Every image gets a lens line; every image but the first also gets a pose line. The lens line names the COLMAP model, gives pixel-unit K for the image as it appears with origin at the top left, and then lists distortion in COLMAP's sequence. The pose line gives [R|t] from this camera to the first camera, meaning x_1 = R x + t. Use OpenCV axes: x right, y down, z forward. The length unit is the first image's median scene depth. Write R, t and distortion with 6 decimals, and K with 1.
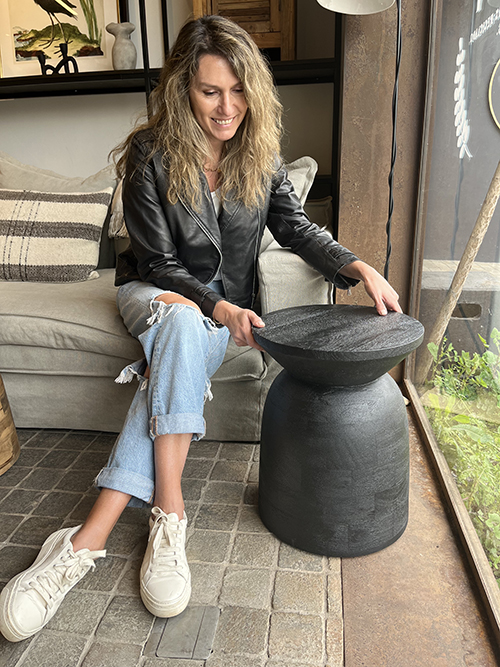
lens RADIAL K [[510.8, 0, 253.9], [0, 510.8, 330.6], [0, 0, 1]] dist [0.060191, -0.092573]
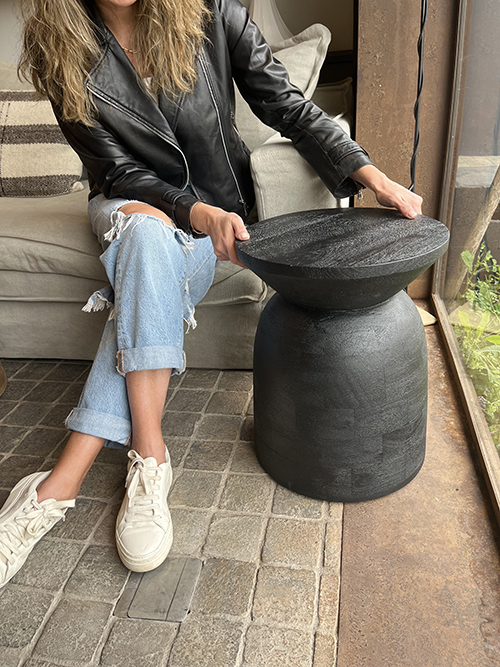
lens RADIAL K [[510.8, 0, 253.1], [0, 510.8, 338.2], [0, 0, 1]] dist [0.060191, -0.092573]
pose [[0.997286, -0.021999, -0.070262, 0.065500], [0.034209, 0.983504, 0.177620, 0.002494], [0.065195, -0.179542, 0.981588, 0.141018]]
